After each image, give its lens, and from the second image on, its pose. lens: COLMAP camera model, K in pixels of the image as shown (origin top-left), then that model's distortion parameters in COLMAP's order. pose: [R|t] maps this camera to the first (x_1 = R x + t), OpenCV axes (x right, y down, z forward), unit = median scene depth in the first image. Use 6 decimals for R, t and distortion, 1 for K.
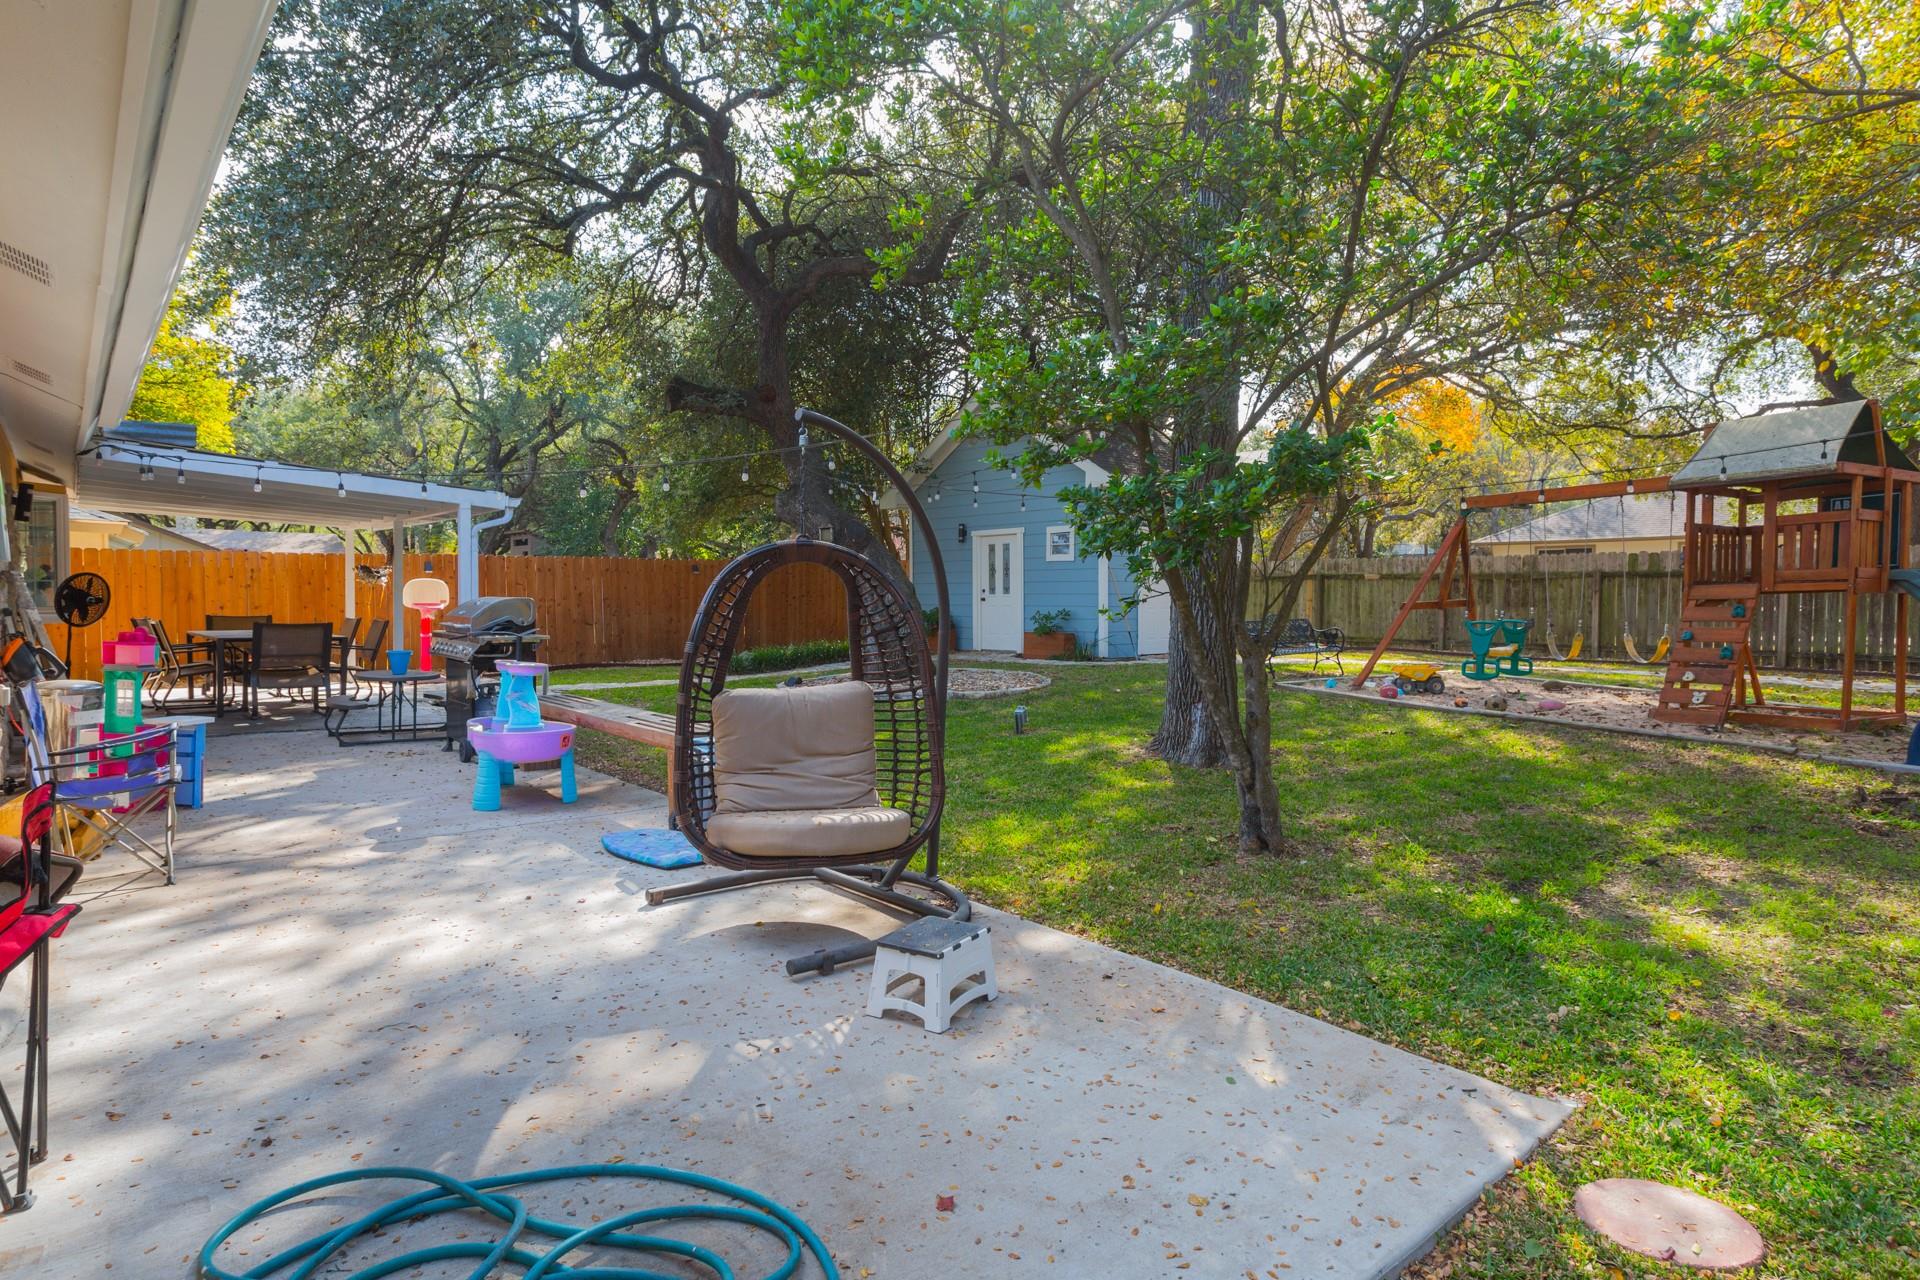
lens RADIAL K [[1068.2, 0, 956.6], [0, 1068.2, 631.6], [0, 0, 1]] dist [0.002589, 0.001372]
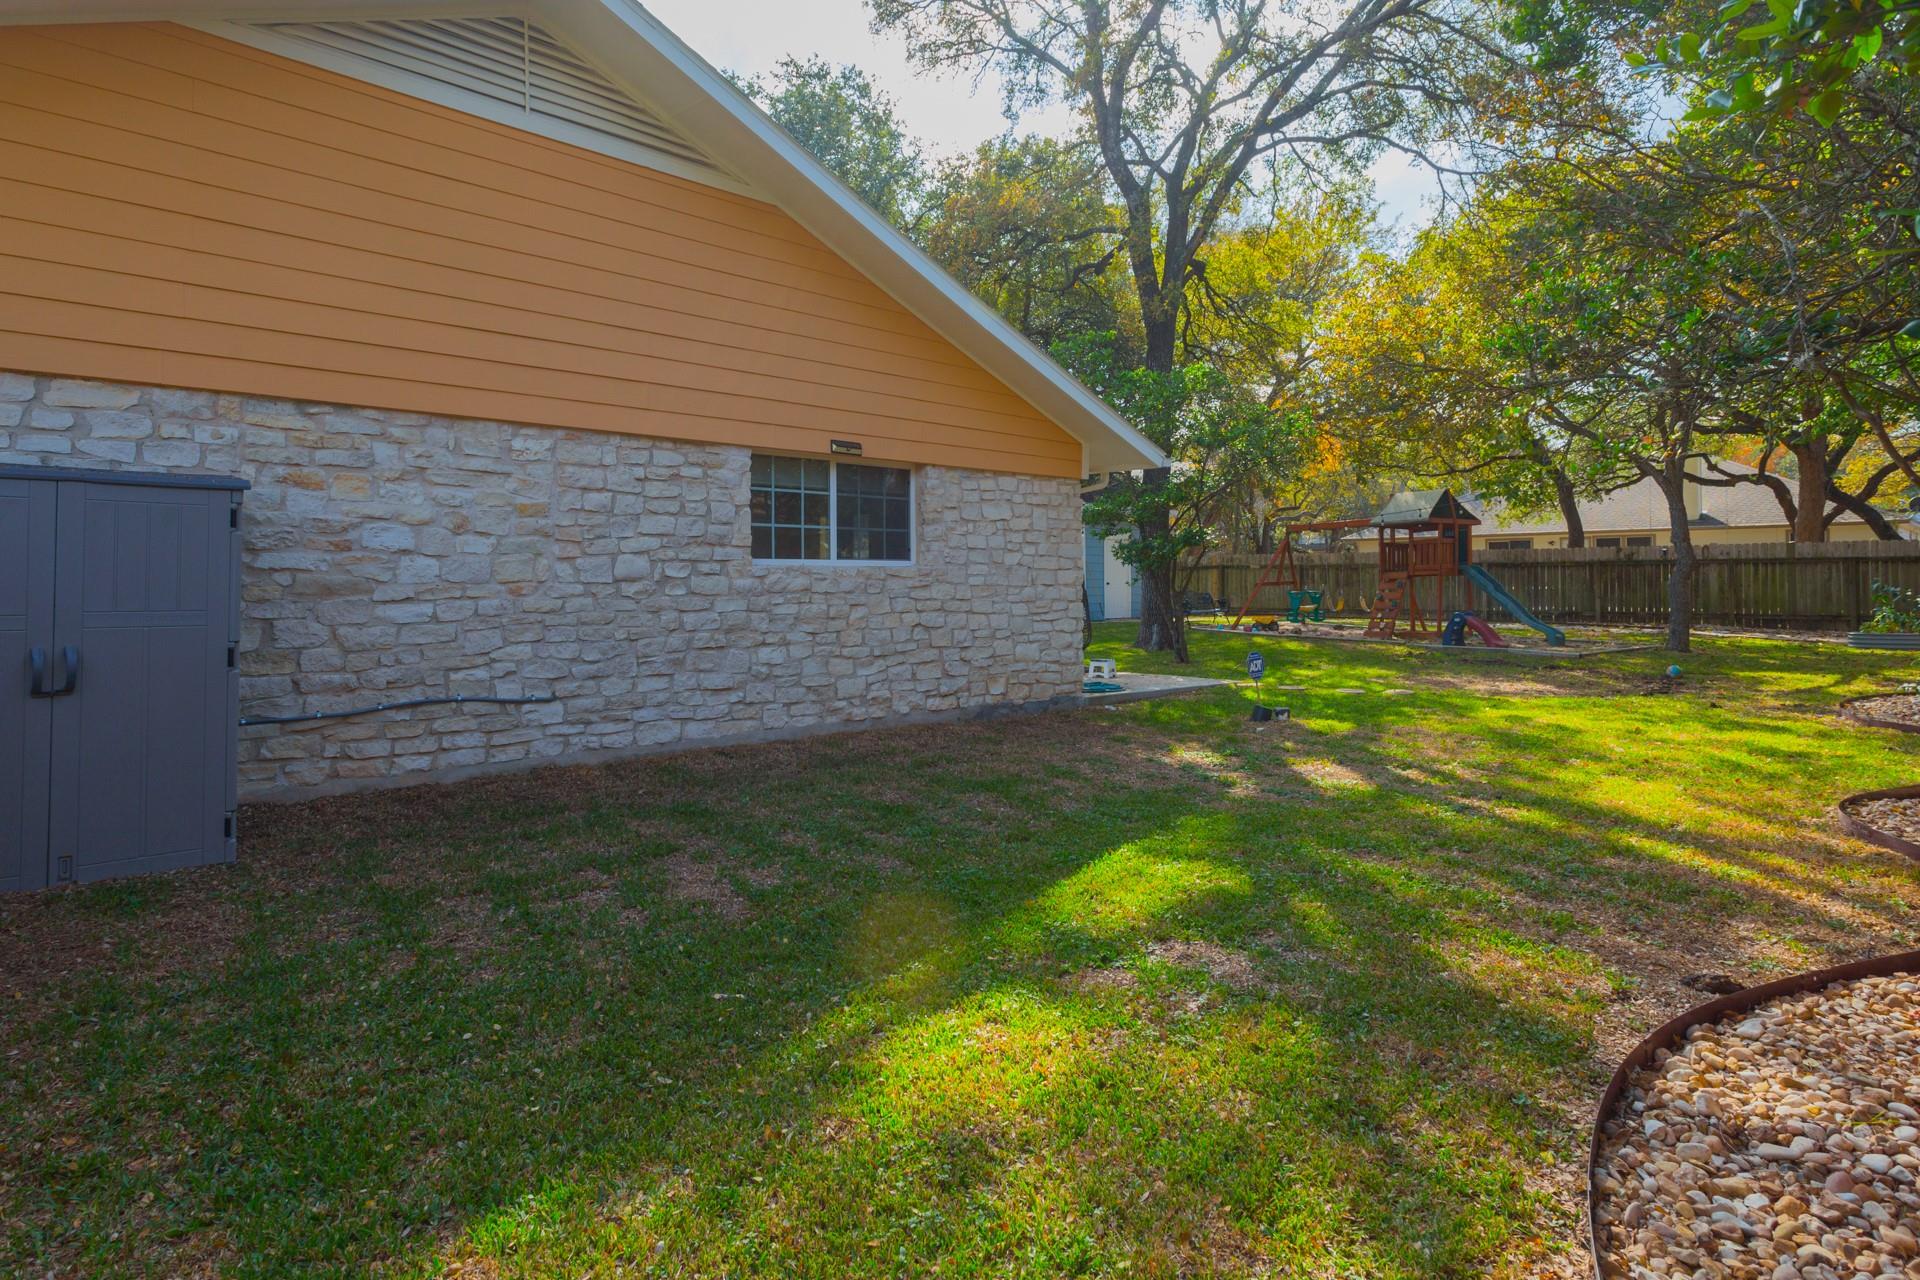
lens RADIAL K [[1068.2, 0, 962.2], [0, 1068.2, 643.5], [0, 0, 1]] dist [0.002589, 0.001372]
pose [[0.997634, -0.015566, 0.066964, -0.276774], [0.014039, 0.999632, 0.023215, 0.035434], [-0.067301, -0.022220, 0.997485, -1.036291]]
